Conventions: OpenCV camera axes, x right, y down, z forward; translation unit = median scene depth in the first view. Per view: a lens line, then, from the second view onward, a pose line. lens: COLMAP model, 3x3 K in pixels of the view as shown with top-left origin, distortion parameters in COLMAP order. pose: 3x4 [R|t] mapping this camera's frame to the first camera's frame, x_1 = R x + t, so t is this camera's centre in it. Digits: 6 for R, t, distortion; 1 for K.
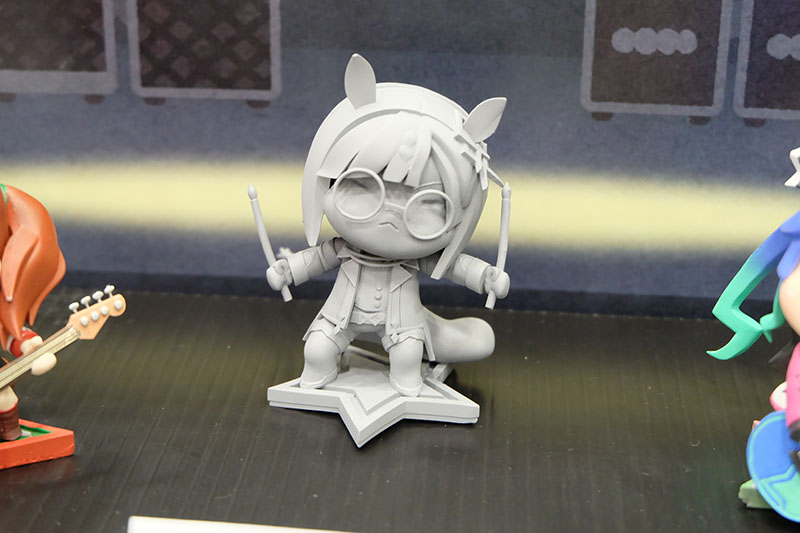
lens RADIAL K [[1487.4, 0, 400.0], [0, 1487.4, 266.5], [0, 0, 1]] dist [-0.024918, -0.048459]
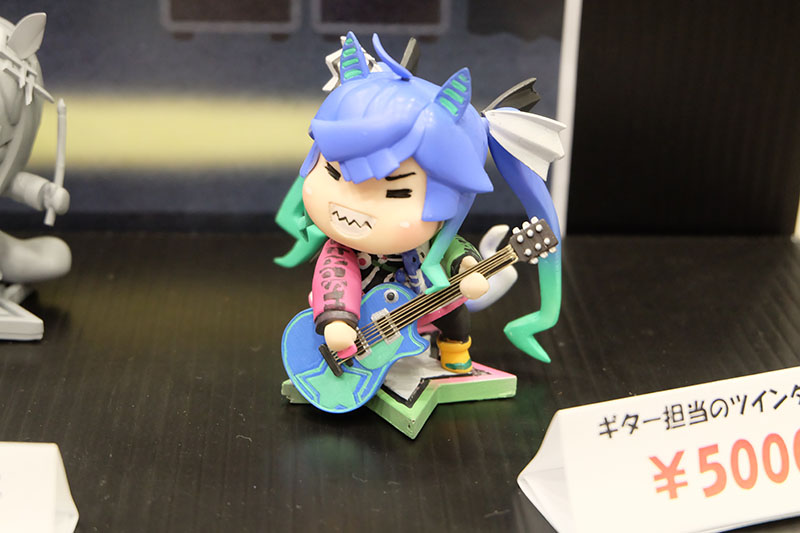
lens RADIAL K [[1487.4, 0, 400.0], [0, 1487.4, 266.5], [0, 0, 1]] dist [-0.024918, -0.048459]
pose [[0.993994, -0.044125, 0.100148, 0.189548], [0.042402, 0.998915, 0.019267, 0.045914], [-0.100889, -0.014905, 0.994786, -0.025175]]
